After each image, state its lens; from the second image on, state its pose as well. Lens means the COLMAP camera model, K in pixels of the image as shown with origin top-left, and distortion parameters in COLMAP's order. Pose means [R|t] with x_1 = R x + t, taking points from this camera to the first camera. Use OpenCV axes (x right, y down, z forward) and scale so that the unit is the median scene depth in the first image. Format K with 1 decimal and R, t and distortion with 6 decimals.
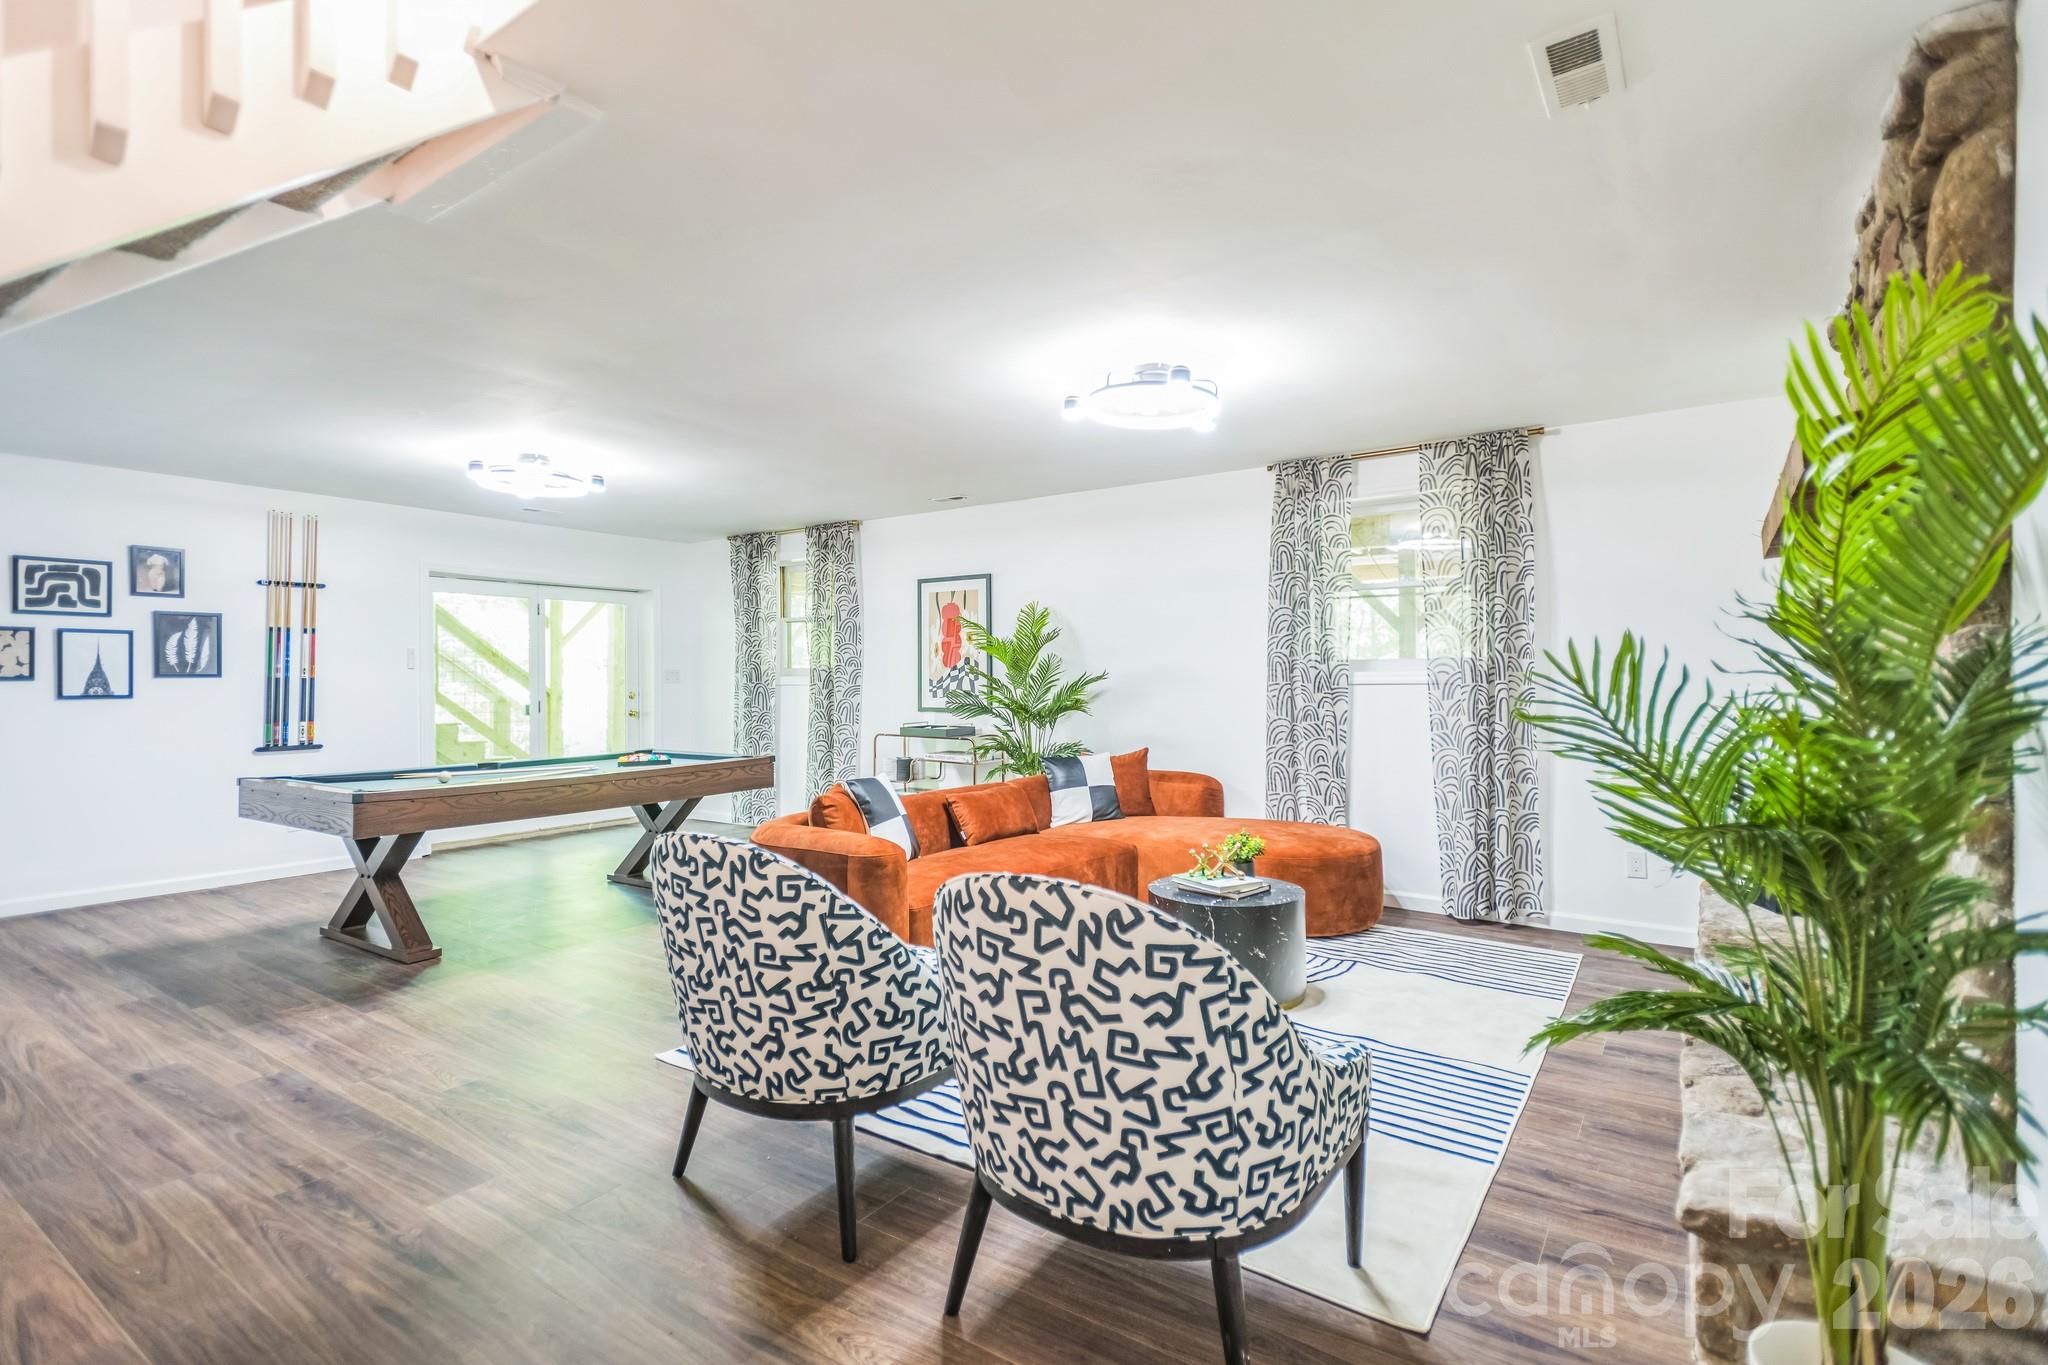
lens RADIAL K [[963.9, 0, 1026.5], [0, 963.9, 671.7], [0, 0, 1]] dist [0.018672, -0.005782]
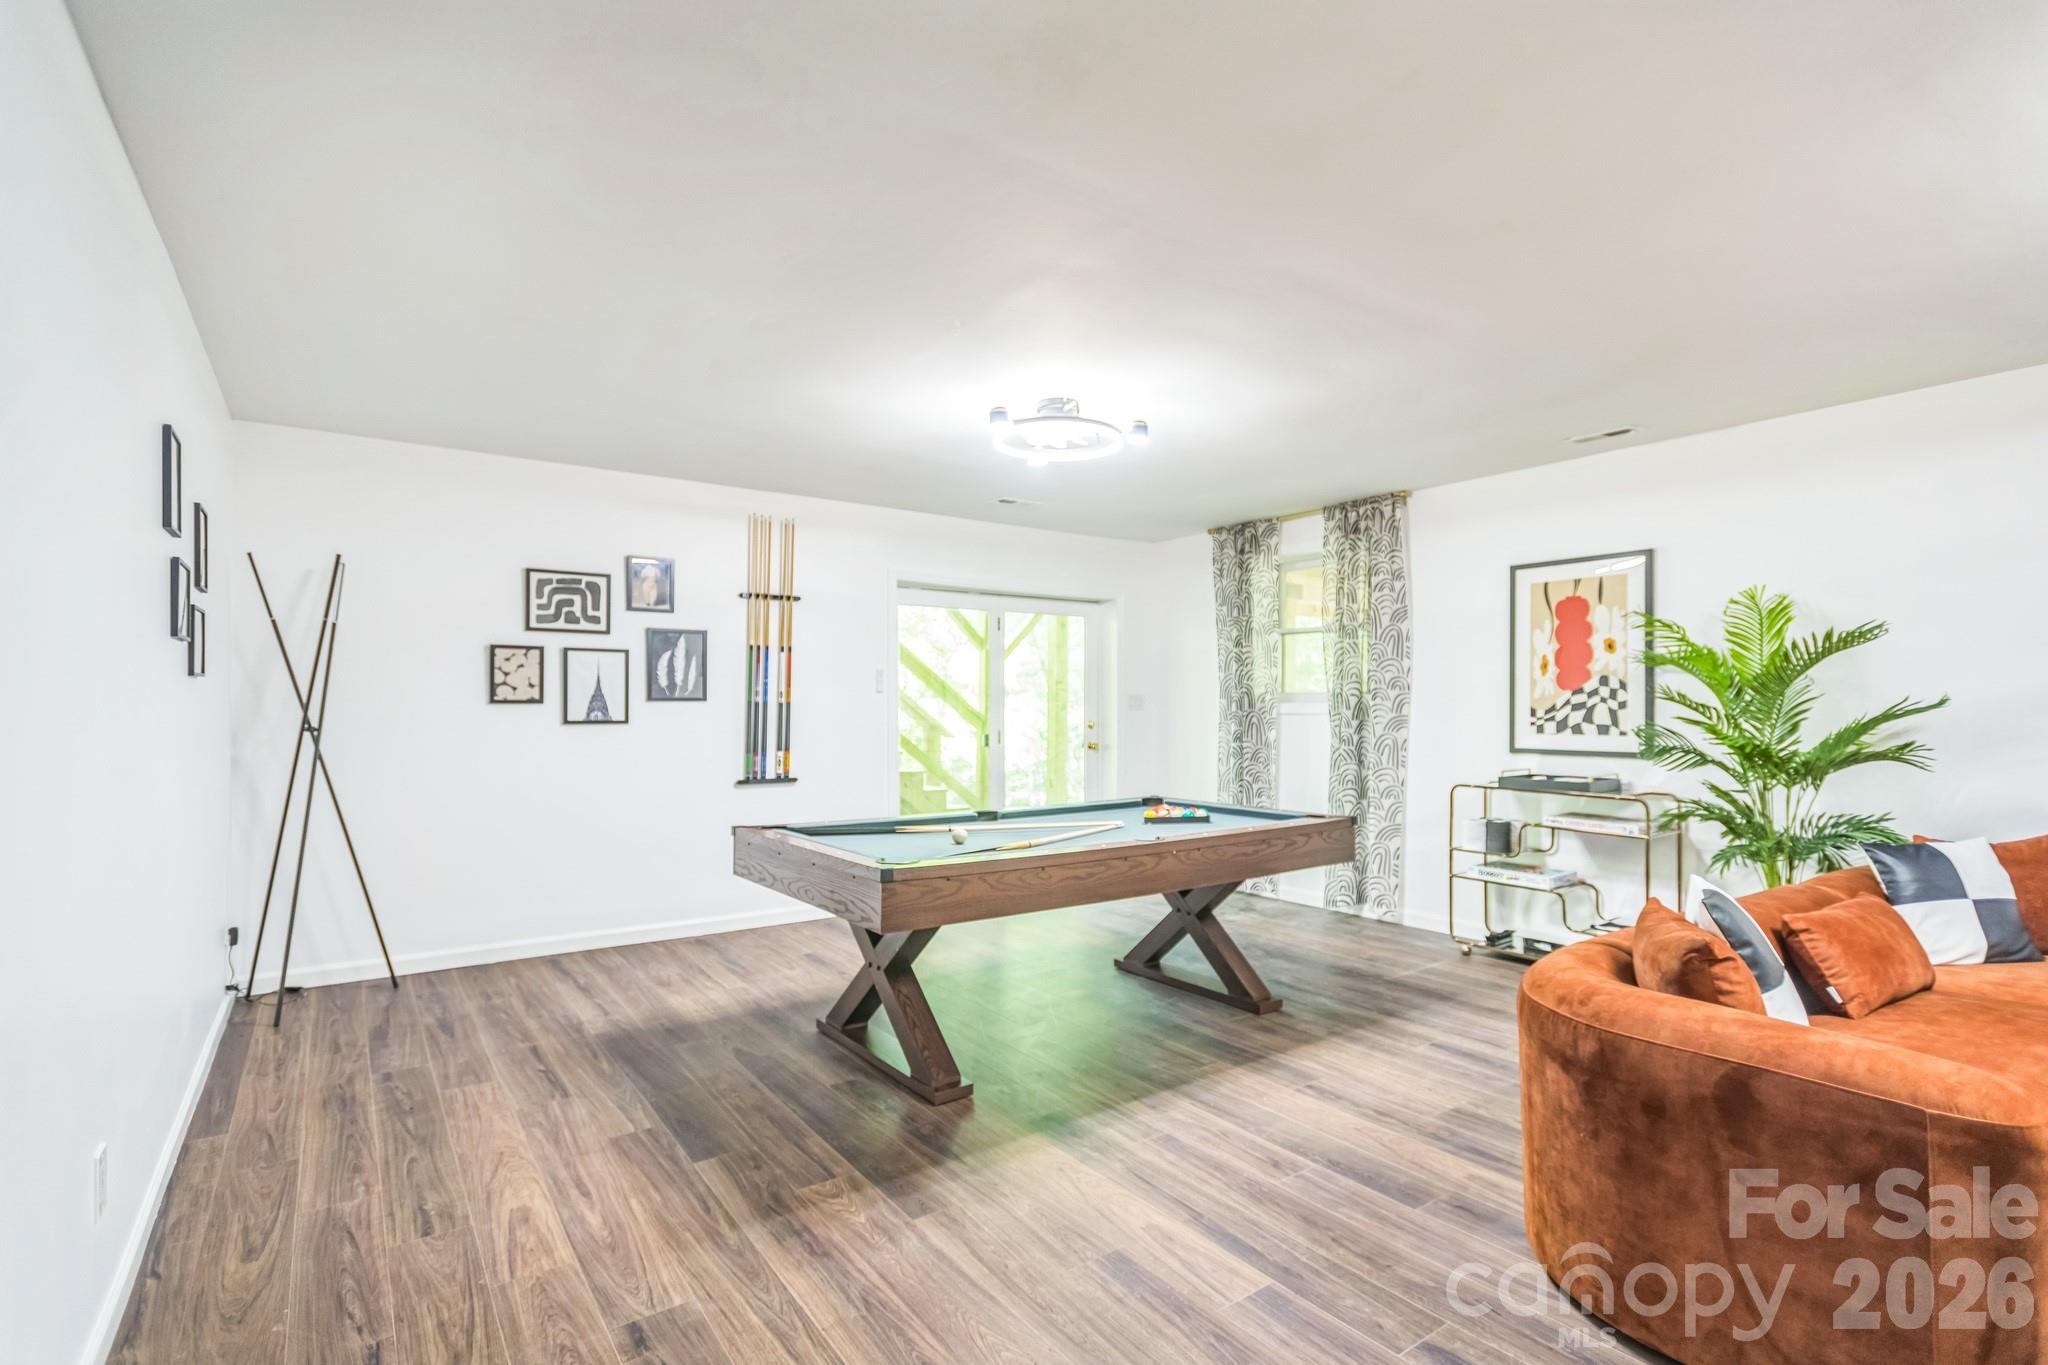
lens RADIAL K [[963.9, 0, 1030.5], [0, 963.9, 696.5], [0, 0, 1]] dist [0.018672, -0.005782]
pose [[0.940861, 0.001063, -0.338791, -0.236575], [-0.002095, 0.999994, -0.002682, 0.002985], [0.338786, 0.003233, 0.940858, 0.255128]]
